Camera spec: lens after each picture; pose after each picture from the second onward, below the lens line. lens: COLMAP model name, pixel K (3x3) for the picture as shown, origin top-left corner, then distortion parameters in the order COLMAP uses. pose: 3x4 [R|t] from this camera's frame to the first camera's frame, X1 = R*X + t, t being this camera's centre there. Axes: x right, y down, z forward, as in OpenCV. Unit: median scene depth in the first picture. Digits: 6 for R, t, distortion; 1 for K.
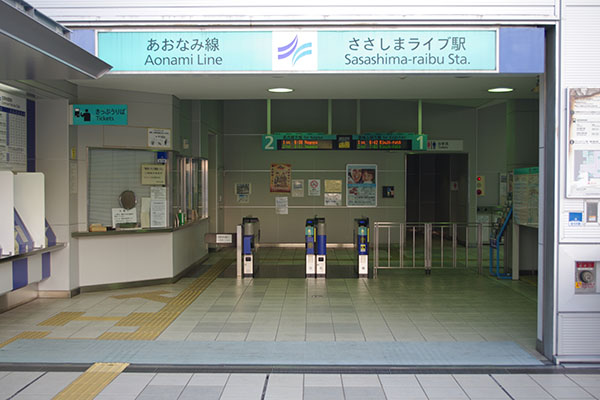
lens RADIAL K [[794.3, 0, 300.0], [0, 794.3, 199.4], [0, 0, 1]] dist [0.010997, 0.000000]
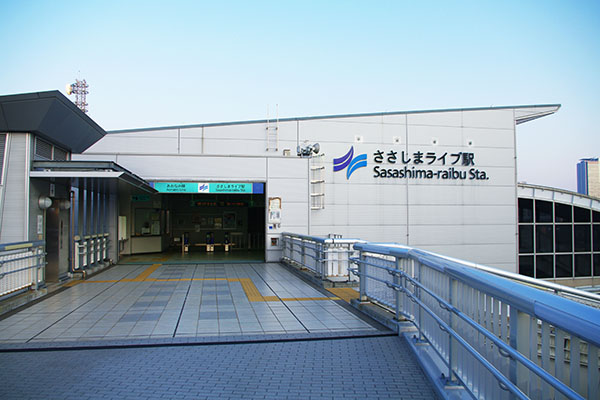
lens RADIAL K [[487.1, 0, 298.3], [0, 487.1, 201.9], [0, 0, 1]] dist [-0.106238, -0.000985]
pose [[0.981779, 0.003406, 0.189997, -0.001354], [0.007070, 0.998492, -0.054433, 0.016689], [-0.189896, 0.054784, 0.980275, -0.945372]]
